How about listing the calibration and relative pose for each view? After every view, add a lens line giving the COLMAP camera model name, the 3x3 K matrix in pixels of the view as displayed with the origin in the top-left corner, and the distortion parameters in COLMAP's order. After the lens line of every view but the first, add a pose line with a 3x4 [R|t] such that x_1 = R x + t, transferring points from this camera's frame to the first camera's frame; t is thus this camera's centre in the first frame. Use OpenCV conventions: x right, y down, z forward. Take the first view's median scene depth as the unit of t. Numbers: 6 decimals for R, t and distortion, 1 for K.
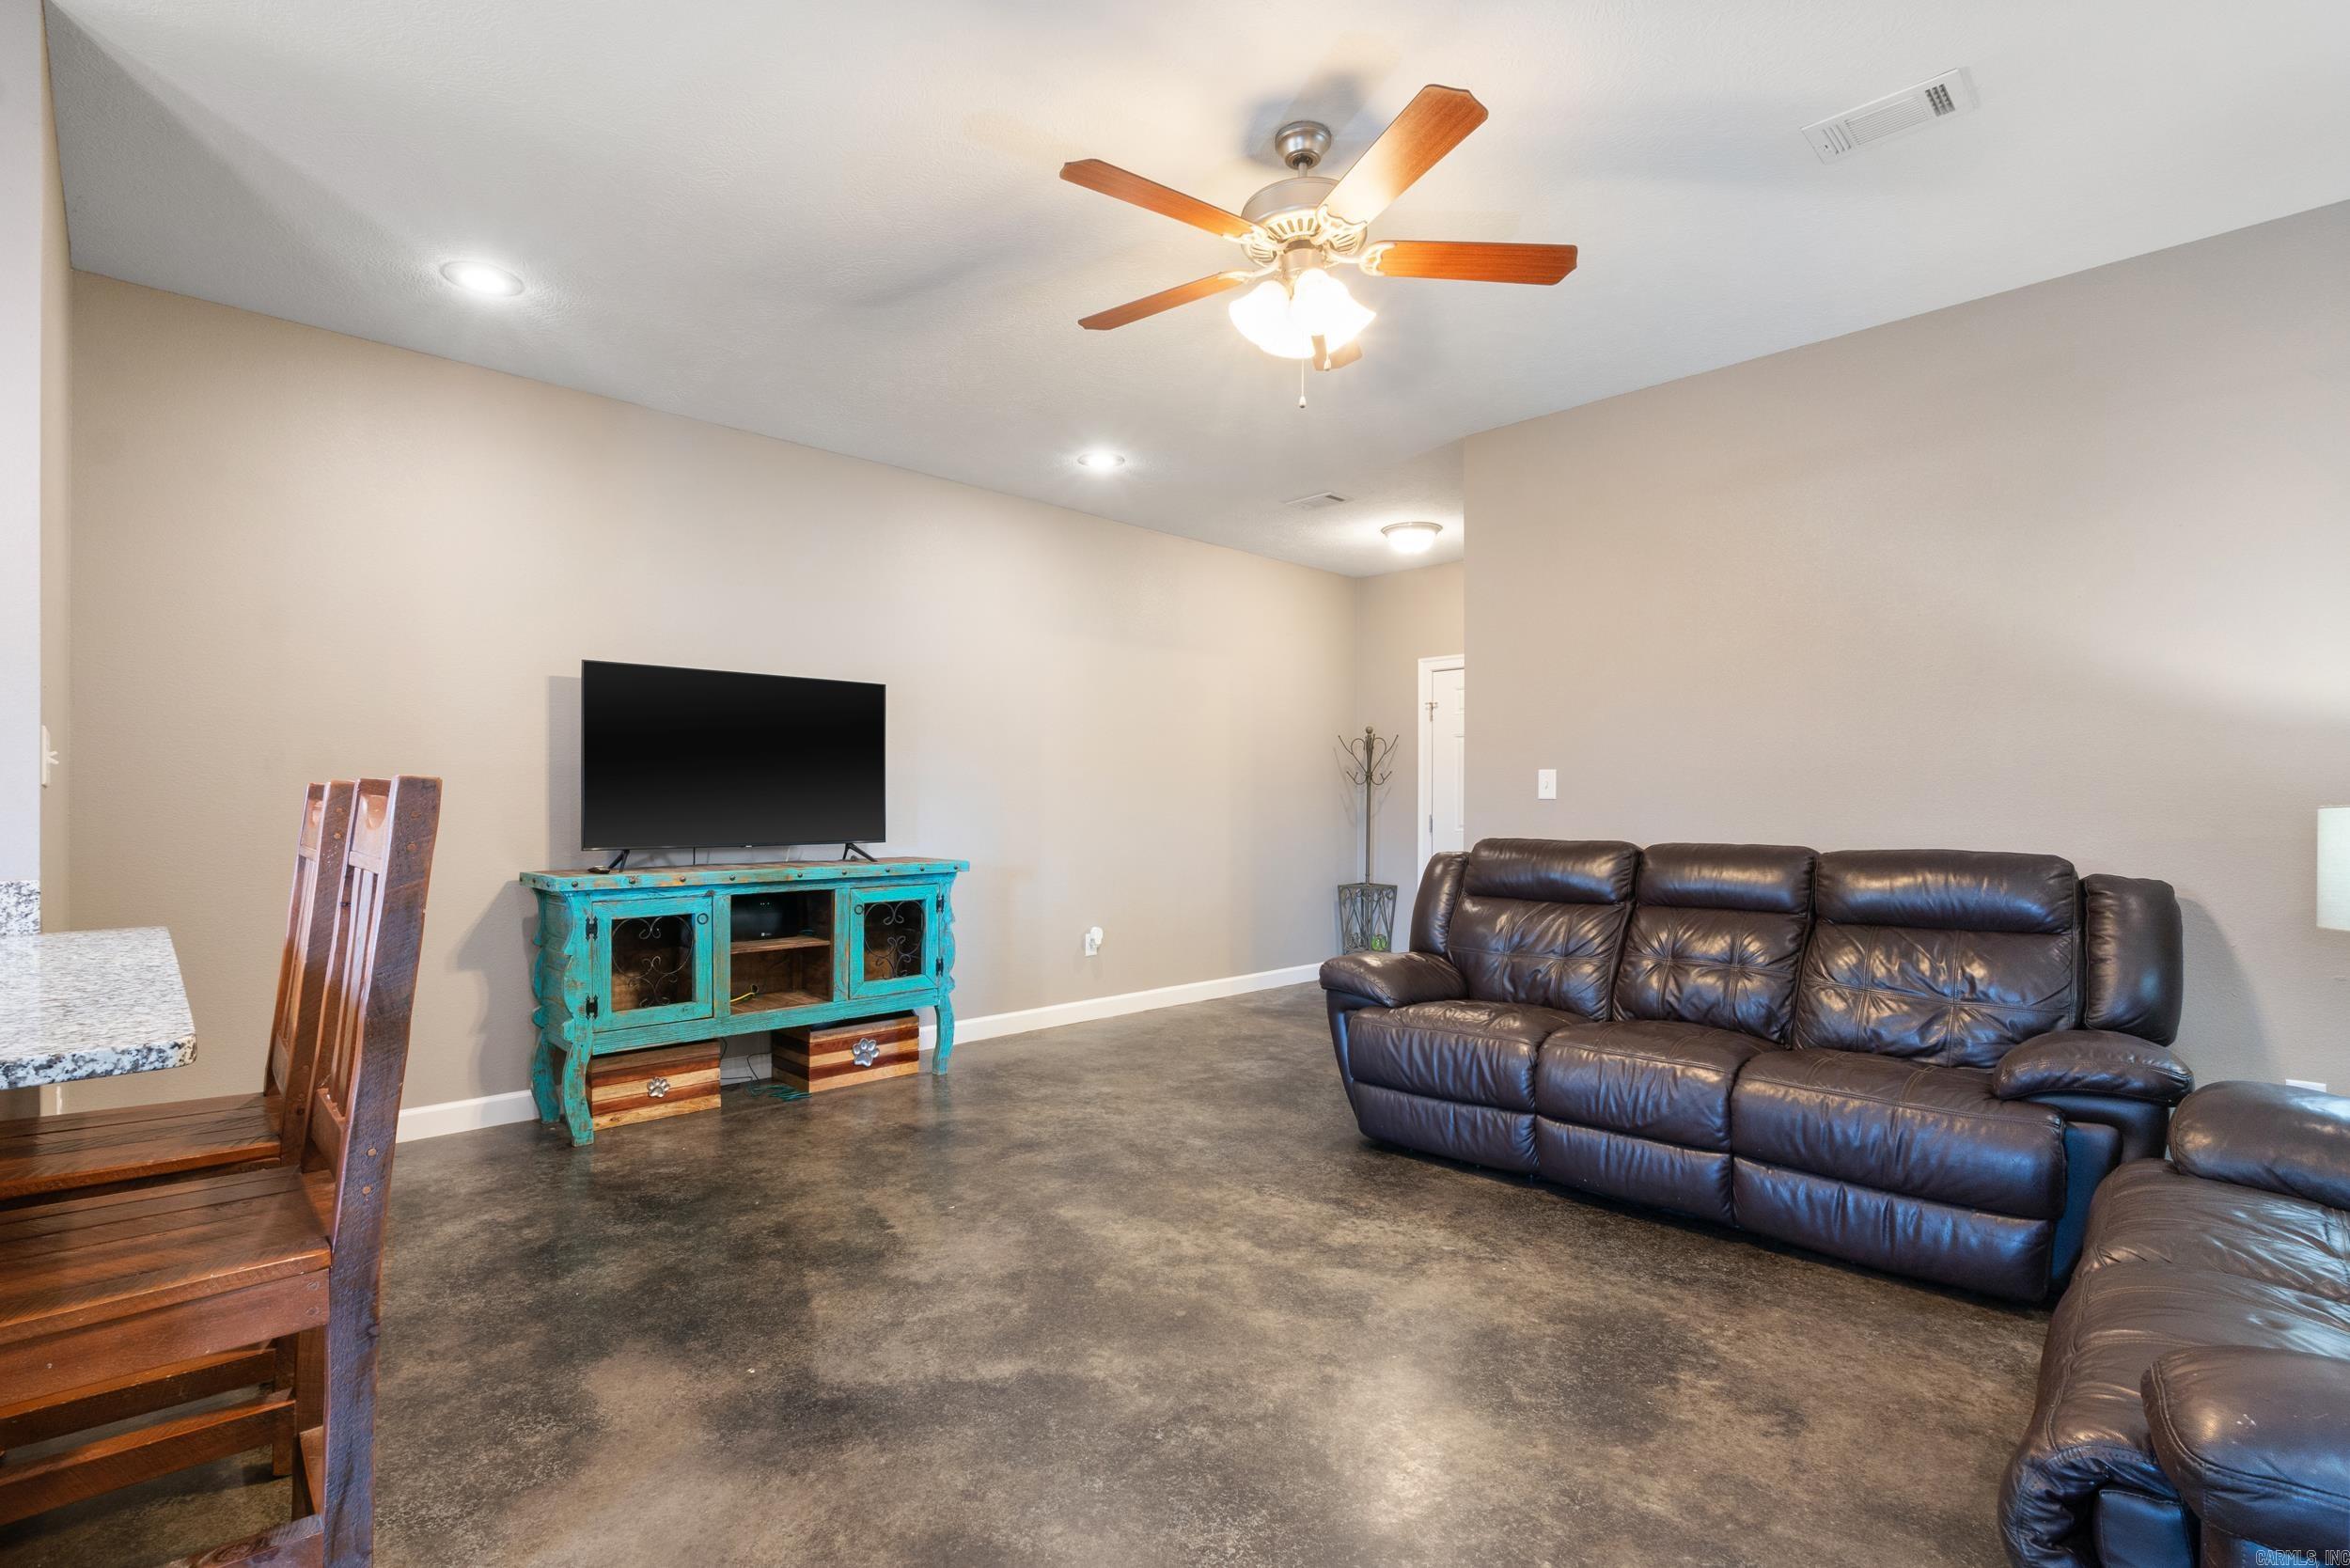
lens RADIAL K [[1084.6, 0, 1172.5], [0, 1084.6, 806.9], [0, 0, 1]] dist [-0.007068, -0.000372]
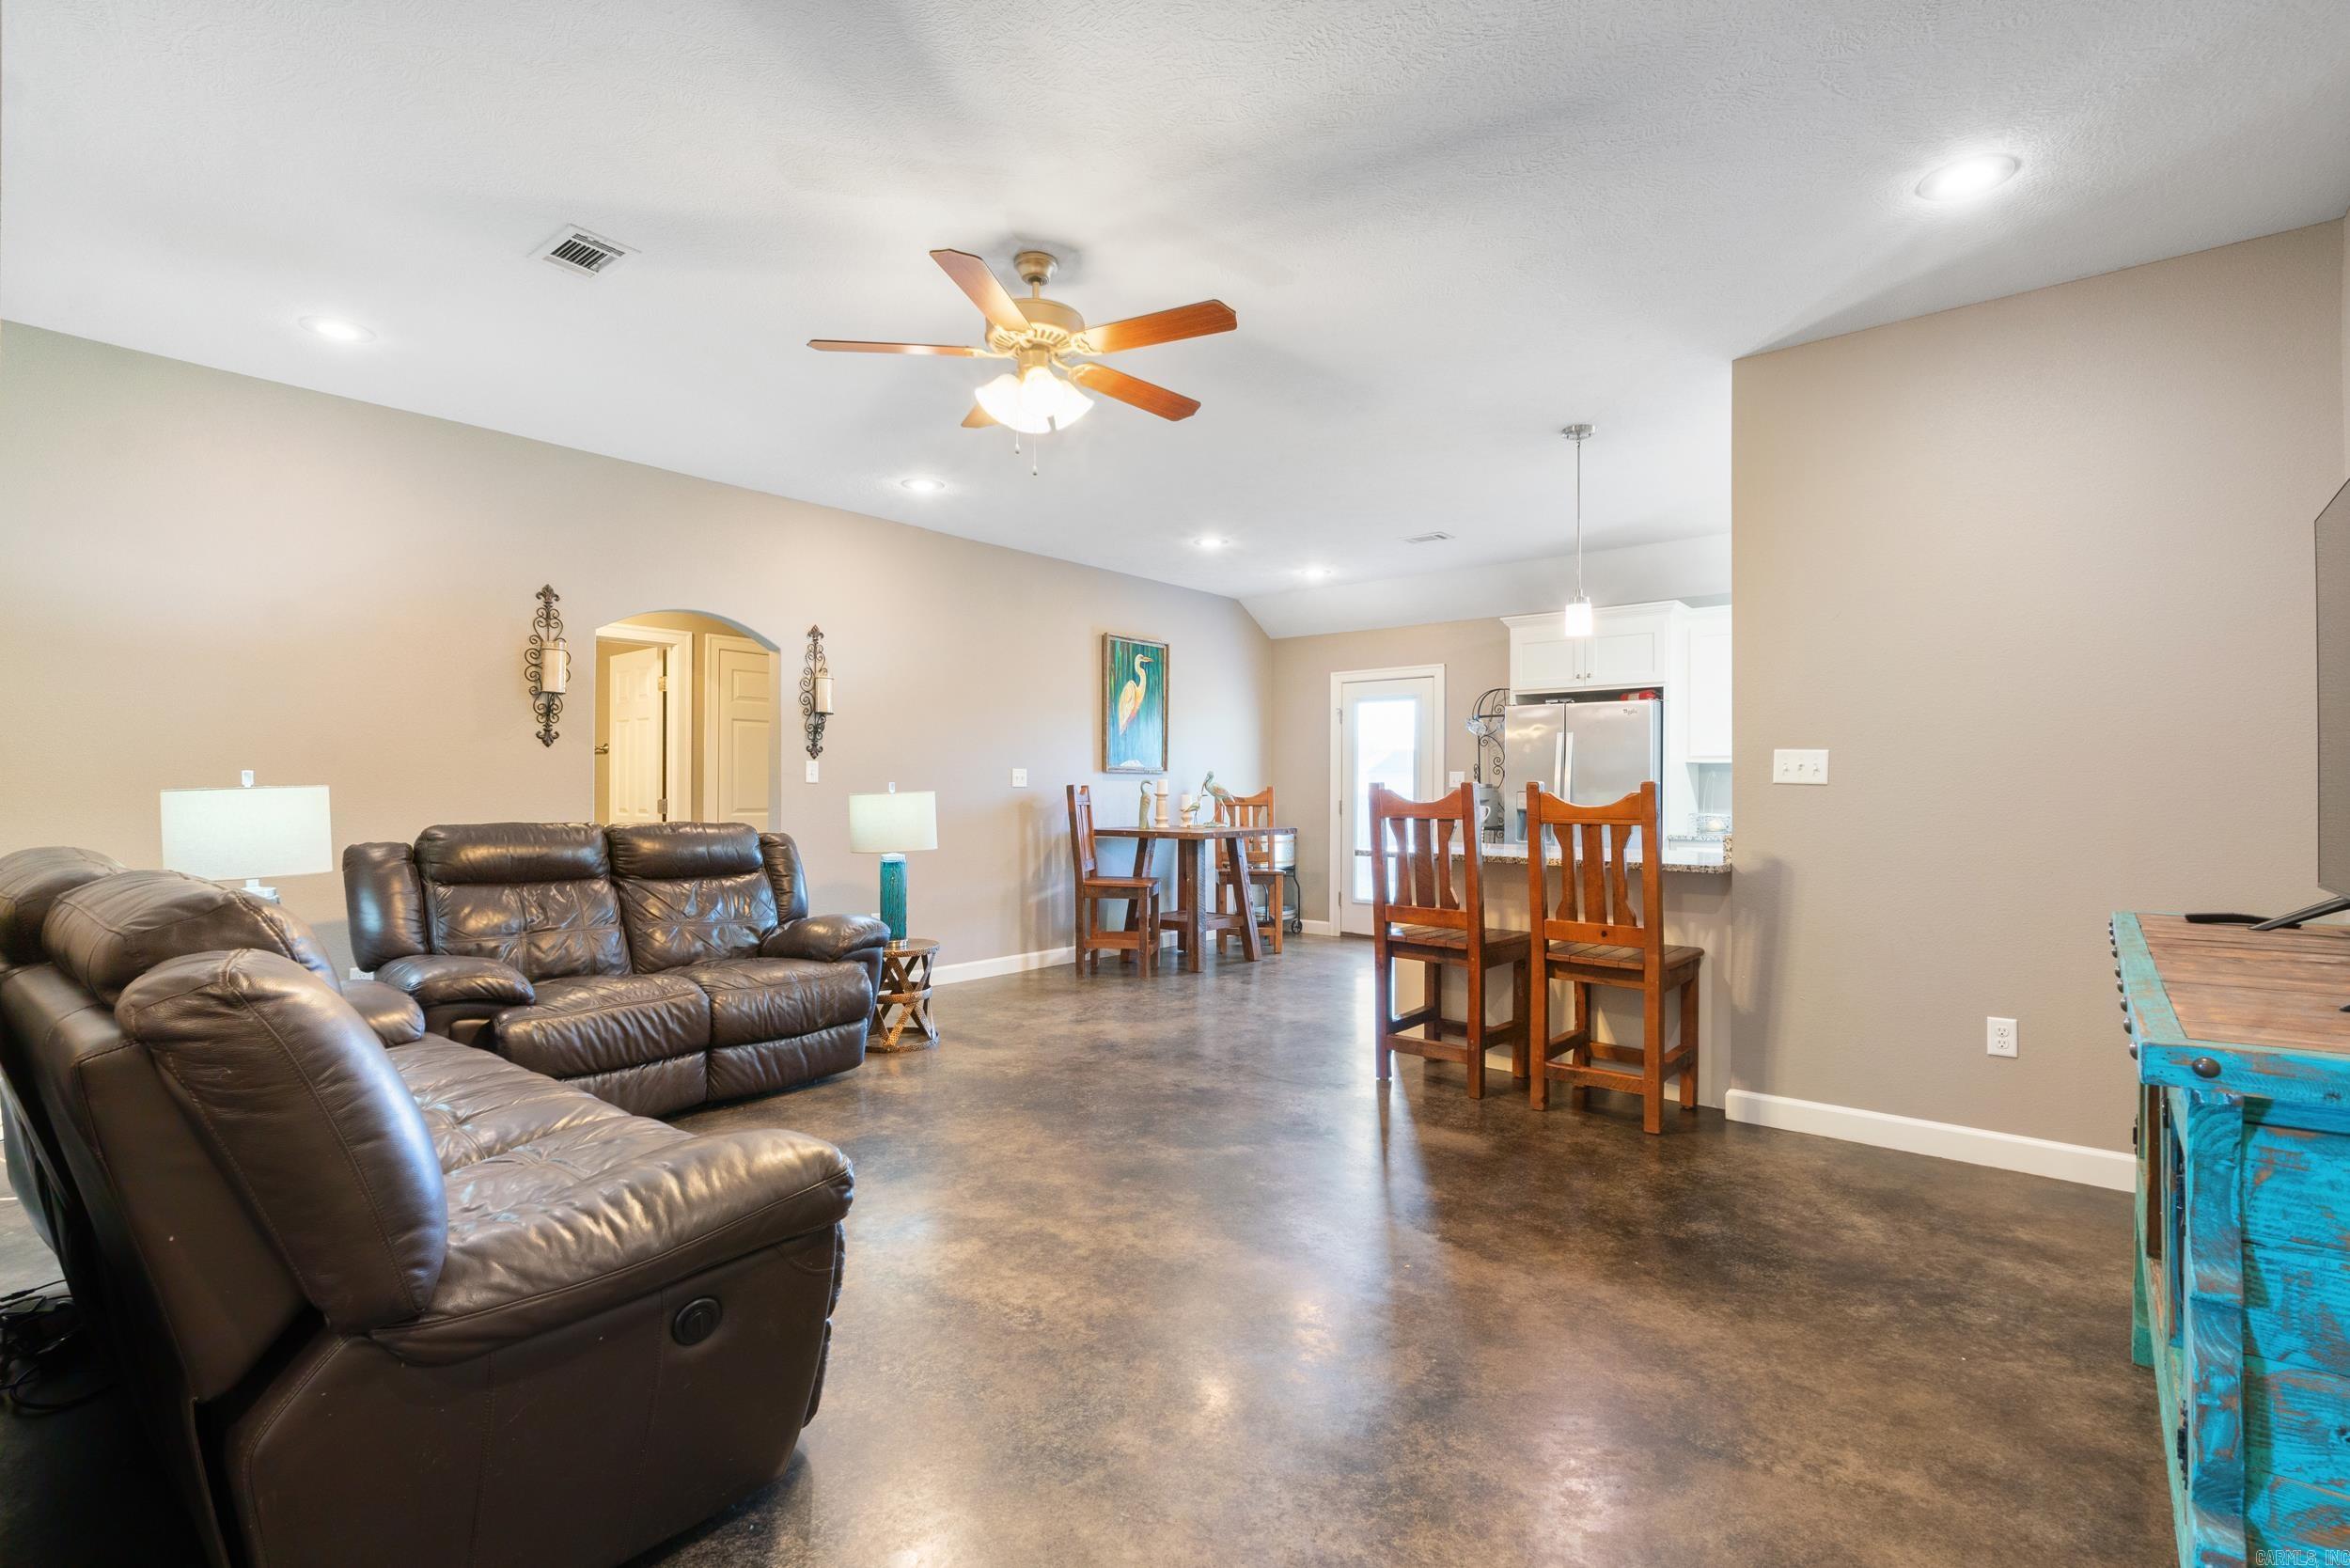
lens RADIAL K [[1080.8, 0, 1170.9], [0, 1080.8, 786.4], [0, 0, 1]] dist [-0.008455, 0.001094]
pose [[-0.995222, -0.006796, -0.097399, 0.066904], [-0.006684, 0.999977, -0.001476, -0.004773], [0.097407, -0.000818, -0.995244, 1.842695]]
